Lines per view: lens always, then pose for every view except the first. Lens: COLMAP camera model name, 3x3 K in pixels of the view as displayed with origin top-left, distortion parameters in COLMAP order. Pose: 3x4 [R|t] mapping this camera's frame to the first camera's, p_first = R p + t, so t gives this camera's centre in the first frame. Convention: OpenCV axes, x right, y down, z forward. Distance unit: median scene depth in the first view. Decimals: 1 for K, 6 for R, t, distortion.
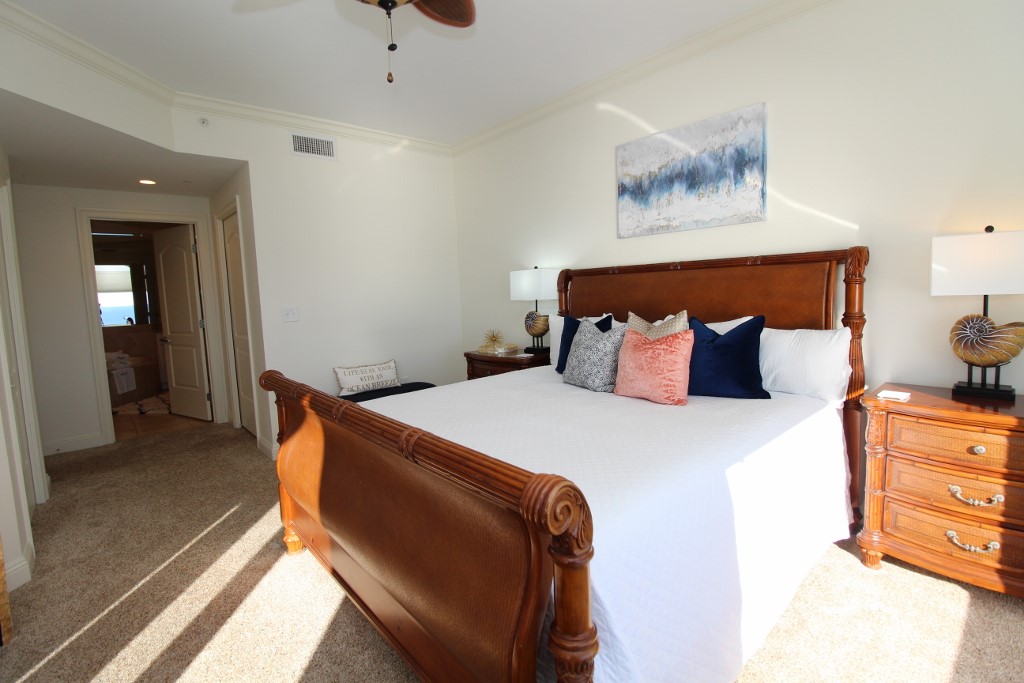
lens RADIAL K [[474.6, 0, 514.6], [0, 474.6, 326.4], [0, 0, 1]] dist [0.001803, -0.013507]
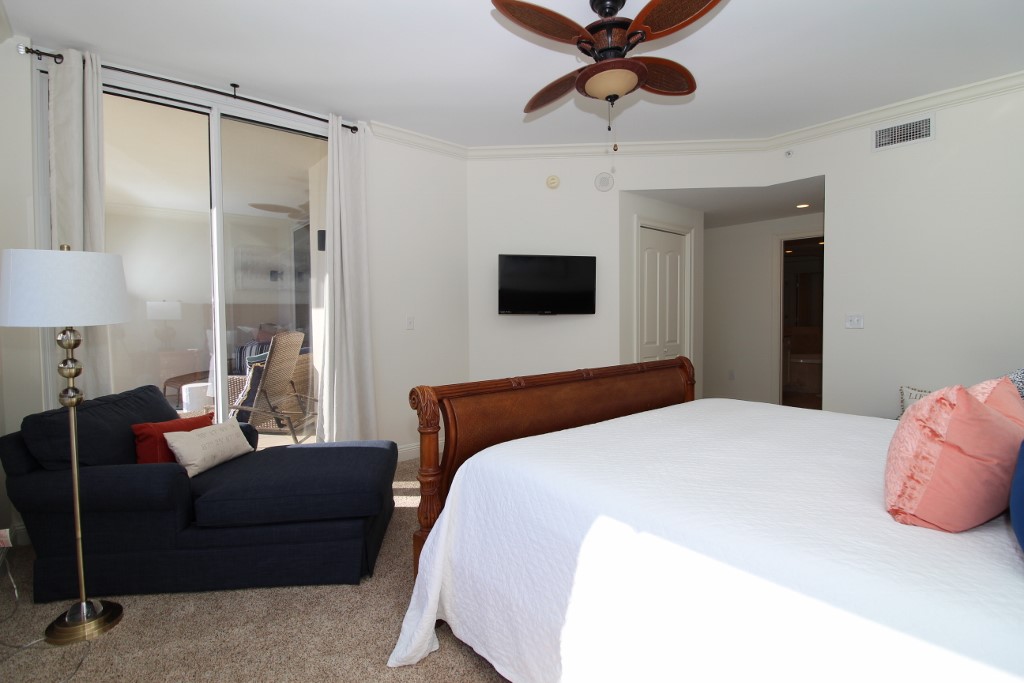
lens RADIAL K [[474.6, 0, 514.6], [0, 474.6, 326.4], [0, 0, 1]] dist [0.001803, -0.013507]
pose [[-0.039808, 0.070613, -0.996709, 1.068274], [-0.072343, 0.994678, 0.073359, -0.071436], [0.996585, 0.075026, -0.034488, 0.707601]]
